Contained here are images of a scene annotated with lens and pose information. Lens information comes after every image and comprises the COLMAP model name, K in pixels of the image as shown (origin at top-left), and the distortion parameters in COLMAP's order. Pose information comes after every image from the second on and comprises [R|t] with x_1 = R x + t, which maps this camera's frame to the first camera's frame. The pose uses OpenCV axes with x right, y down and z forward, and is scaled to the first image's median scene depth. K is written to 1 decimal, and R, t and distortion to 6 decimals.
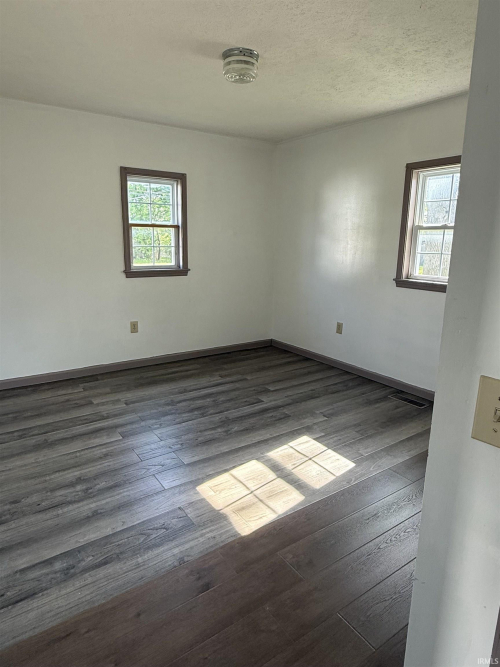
lens RADIAL K [[414.8, 0, 248.1], [0, 414.8, 332.7], [0, 0, 1]] dist [0.023160, 0.003061]
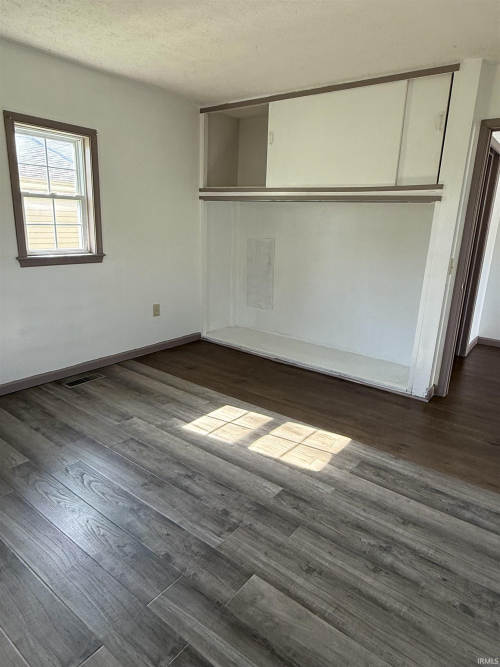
lens RADIAL K [[414.8, 0, 248.5], [0, 414.8, 333.3], [0, 0, 1]] dist [0.023160, 0.003061]
pose [[-0.304981, -0.272865, 0.912432, -0.830384], [0.169614, 0.927196, 0.333974, -0.278638], [-0.937133, 0.256617, -0.236495, 1.200620]]
